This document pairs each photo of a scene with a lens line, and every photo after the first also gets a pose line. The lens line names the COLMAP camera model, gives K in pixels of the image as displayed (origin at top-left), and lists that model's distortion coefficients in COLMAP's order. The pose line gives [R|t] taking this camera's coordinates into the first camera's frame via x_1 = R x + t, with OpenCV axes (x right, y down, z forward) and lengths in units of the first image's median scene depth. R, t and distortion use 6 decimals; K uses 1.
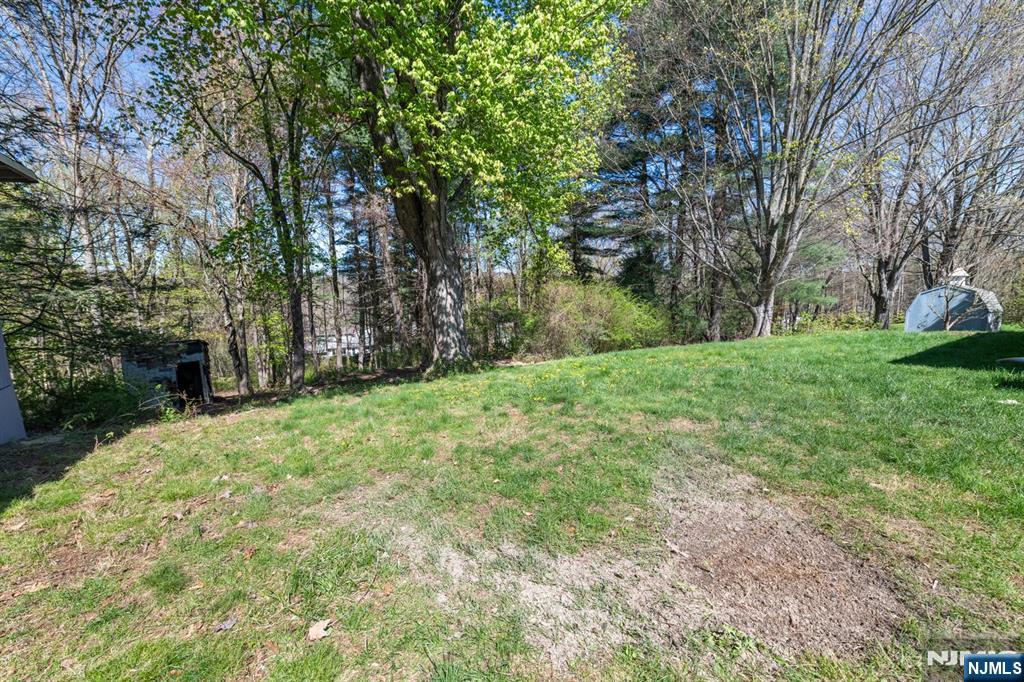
lens RADIAL K [[419.3, 0, 511.0], [0, 419.3, 342.2], [0, 0, 1]] dist [0.001236, 0.000035]
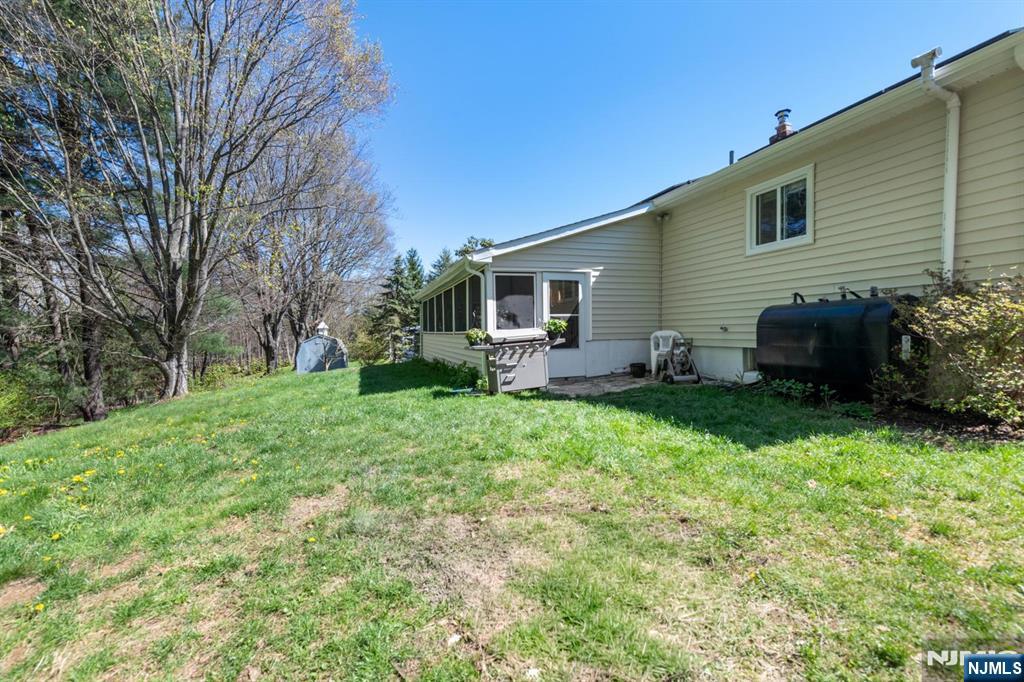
lens RADIAL K [[419.3, 0, 510.0], [0, 419.3, 339.1], [0, 0, 1]] dist [0.001236, 0.000035]
pose [[0.231407, -0.015476, 0.972734, -0.076907], [0.148560, 0.988709, -0.019612, -0.010858], [-0.961447, 0.149048, 0.231093, 0.136559]]
